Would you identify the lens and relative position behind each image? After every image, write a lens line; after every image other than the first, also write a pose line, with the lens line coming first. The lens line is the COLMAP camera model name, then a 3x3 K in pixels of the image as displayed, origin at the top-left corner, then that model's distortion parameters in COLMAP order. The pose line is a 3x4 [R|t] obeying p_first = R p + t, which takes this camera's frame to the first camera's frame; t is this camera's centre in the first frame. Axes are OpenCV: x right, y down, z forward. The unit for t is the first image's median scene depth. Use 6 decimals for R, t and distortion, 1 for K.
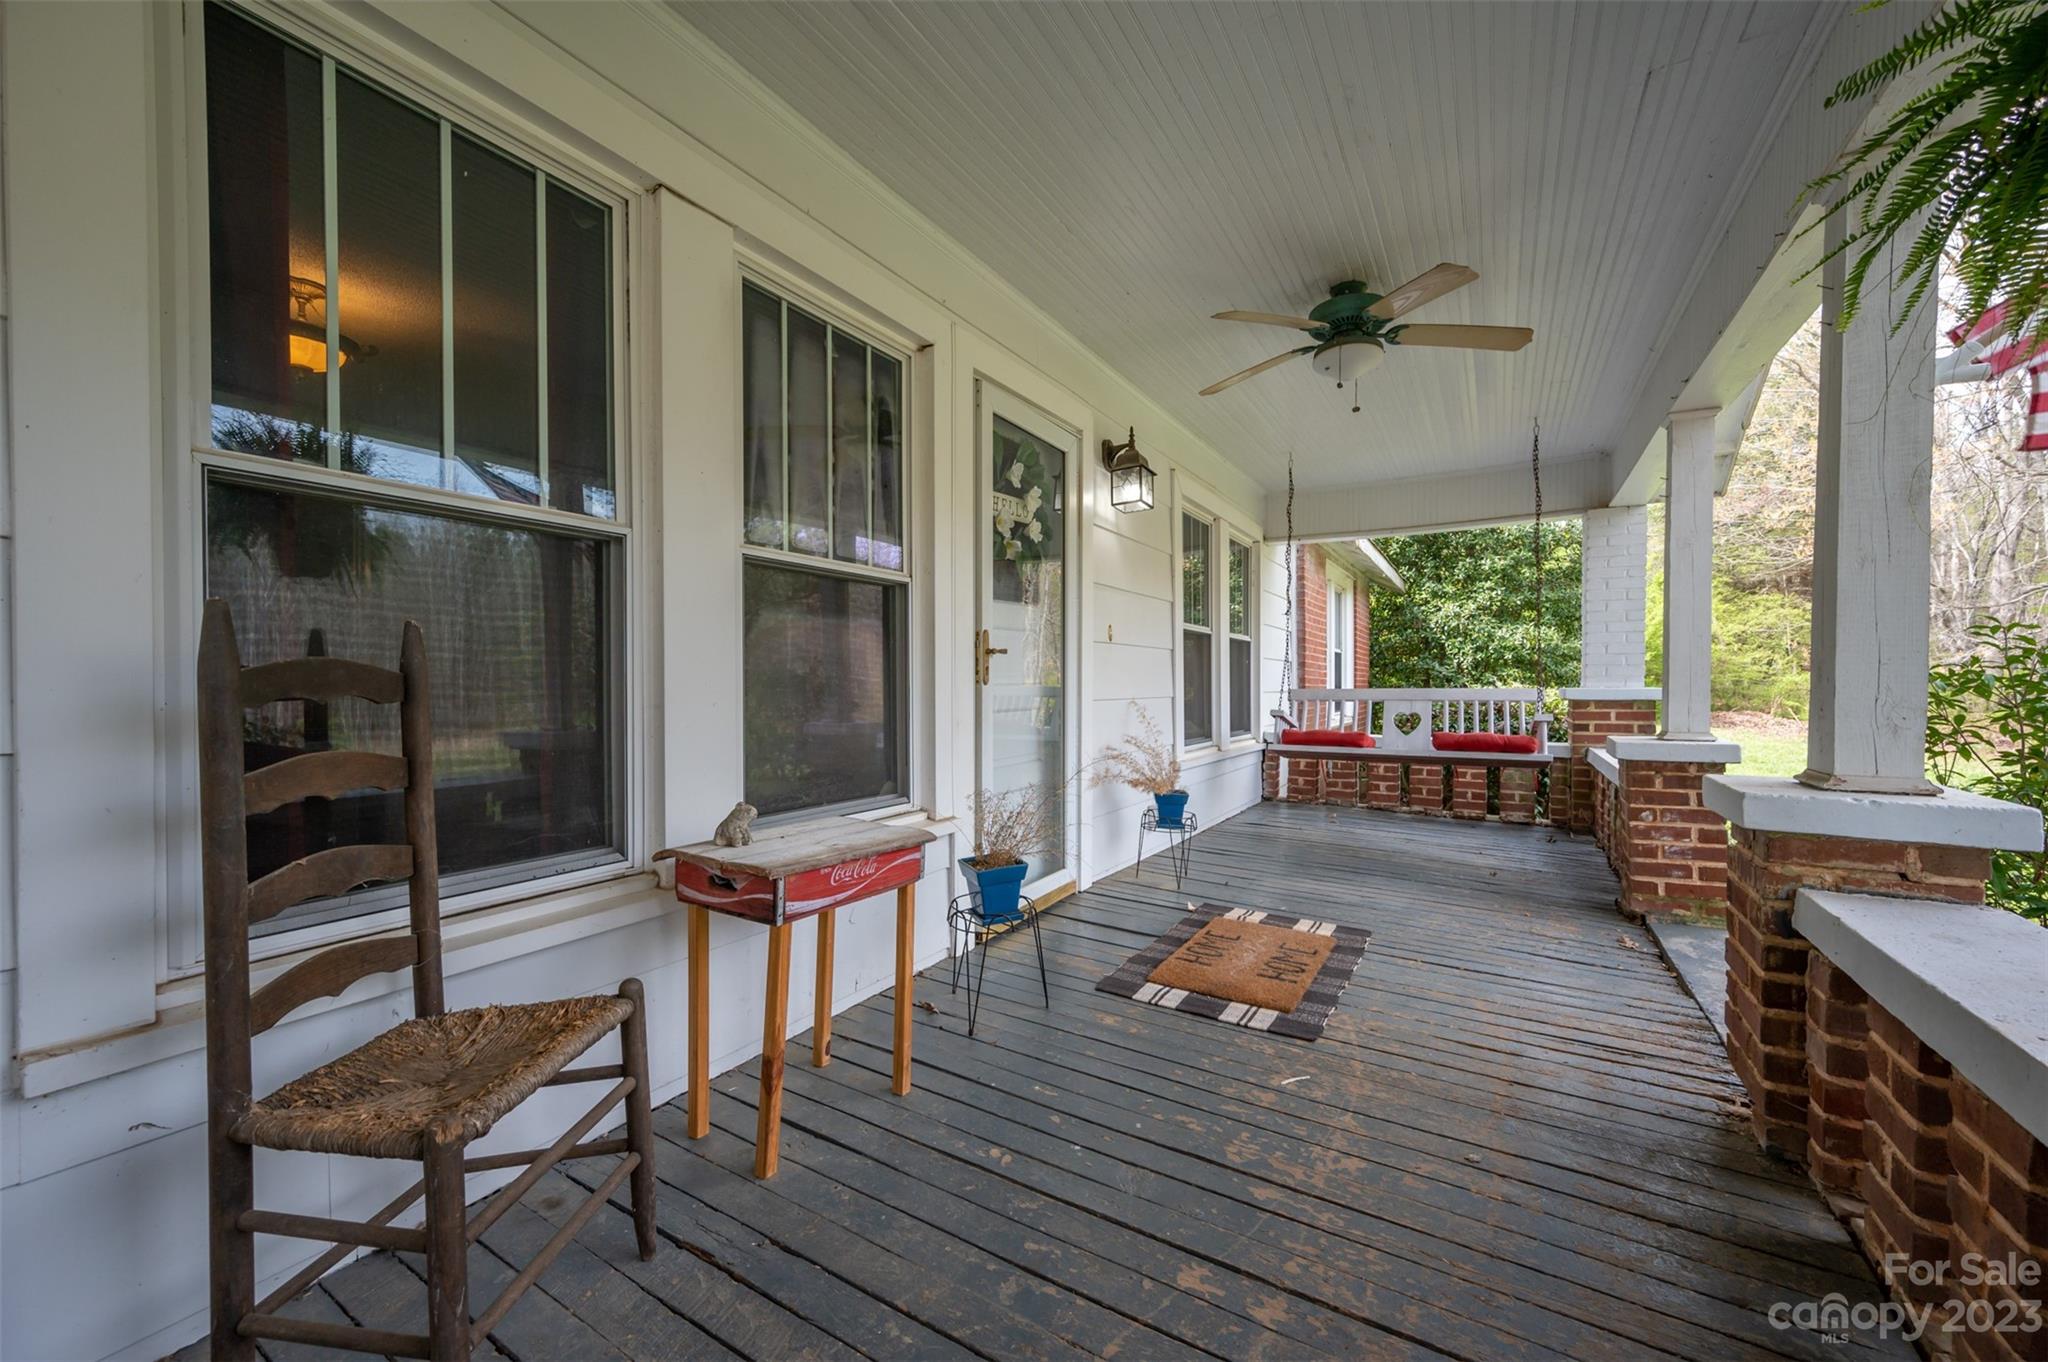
lens RADIAL K [[782.9, 0, 1024.0], [0, 782.9, 681.0], [0, 0, 1]] dist [0.001350, 0.000153]
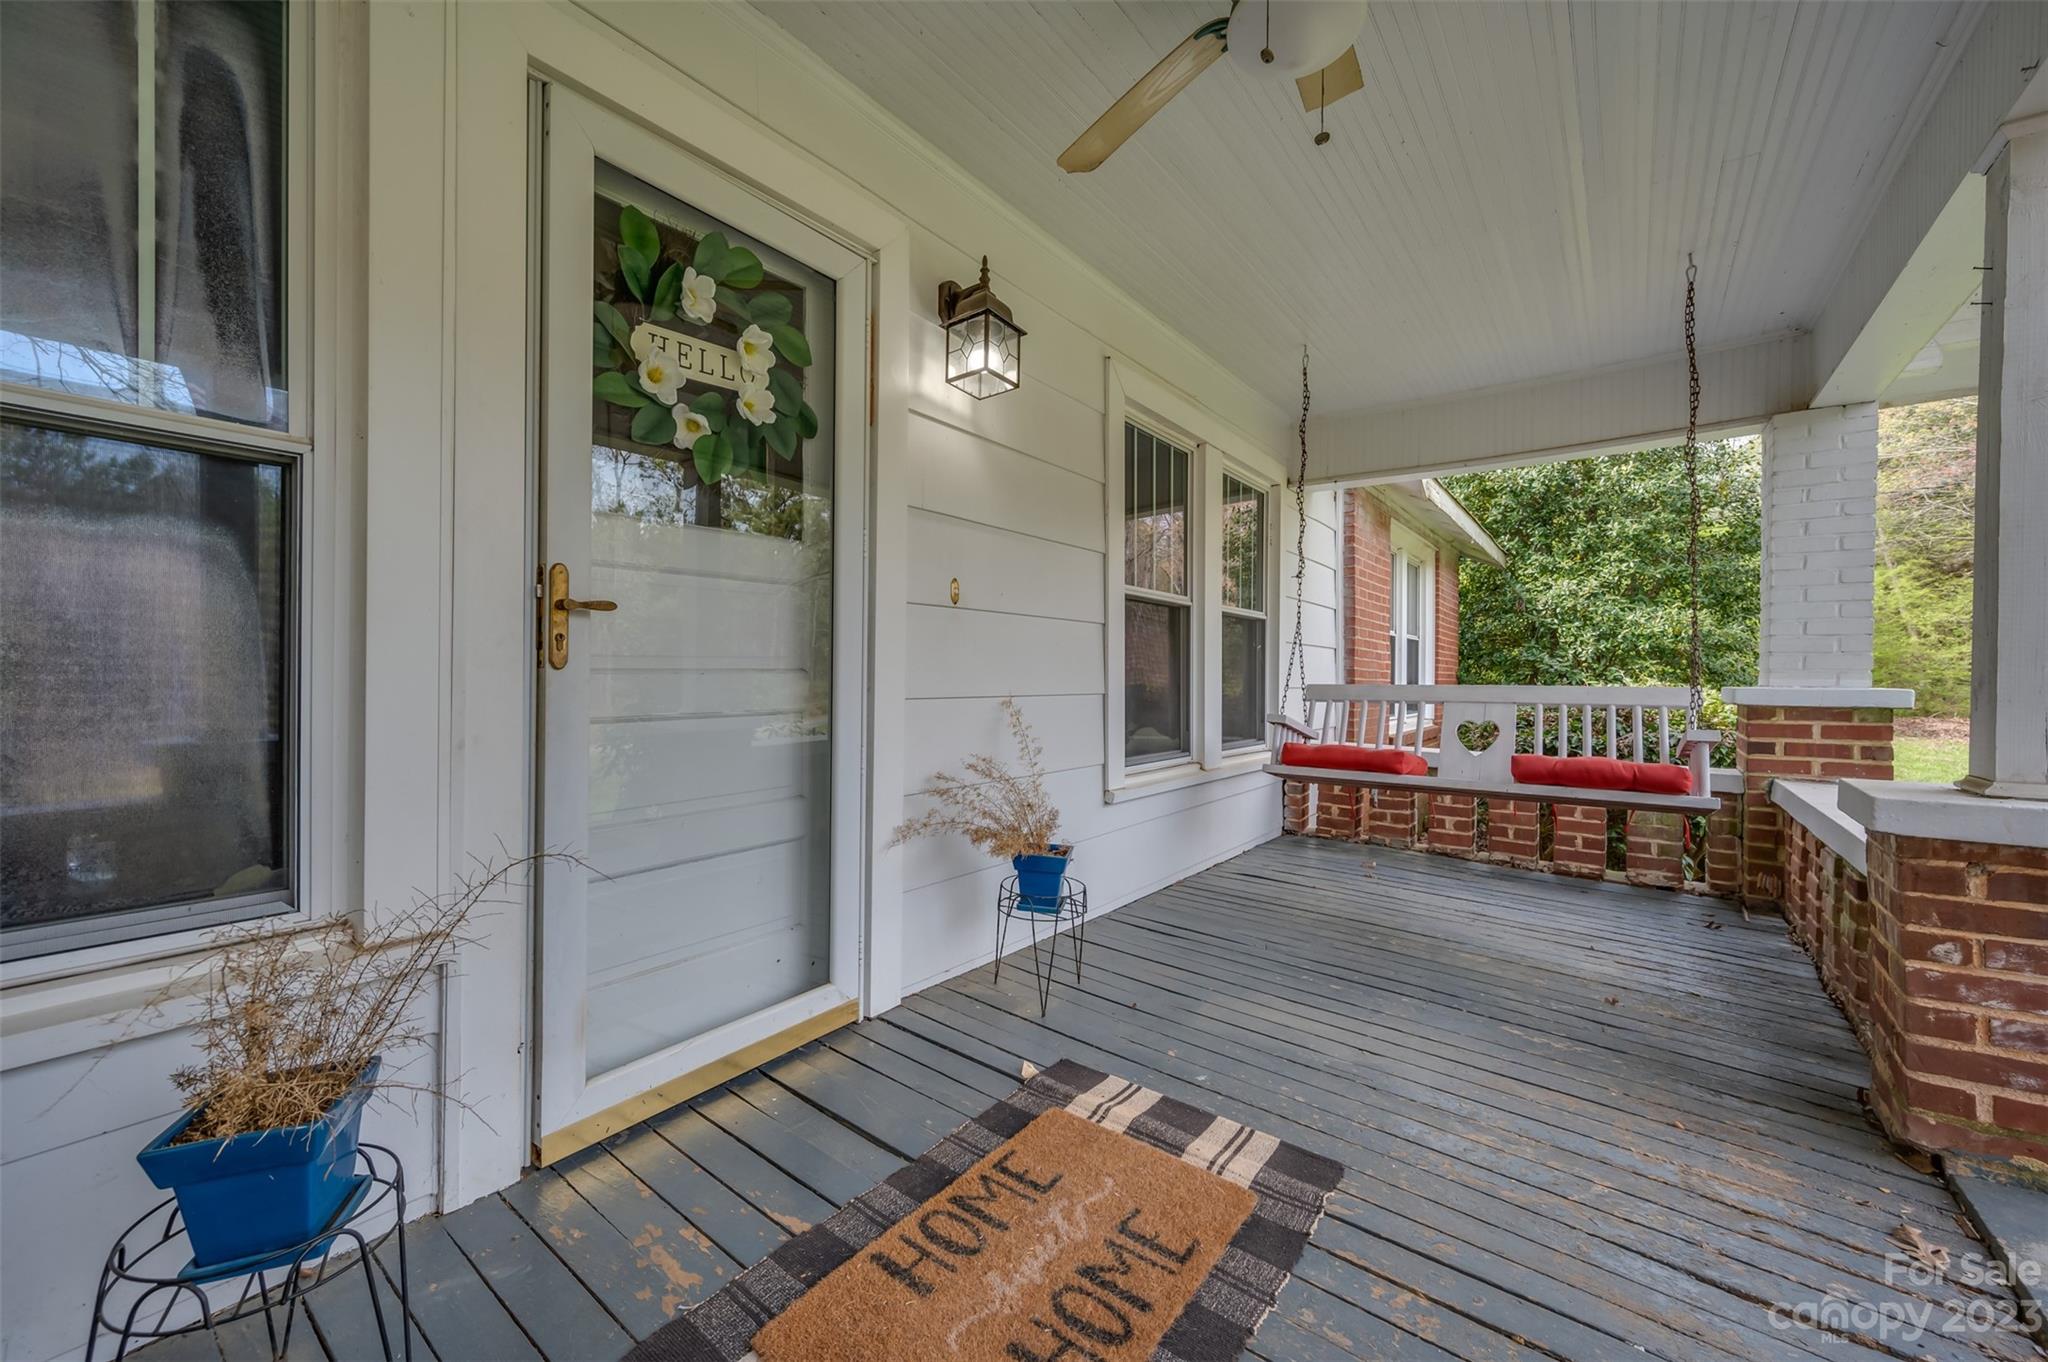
lens RADIAL K [[790.0, 0, 1026.7], [0, 790.0, 668.6], [0, 0, 1]] dist [0.002354, 0.000677]
pose [[0.994242, 0.008433, -0.106824, 0.184972], [-0.009047, 0.999945, -0.005256, 0.002429], [0.106773, 0.006192, 0.994264, 0.298123]]
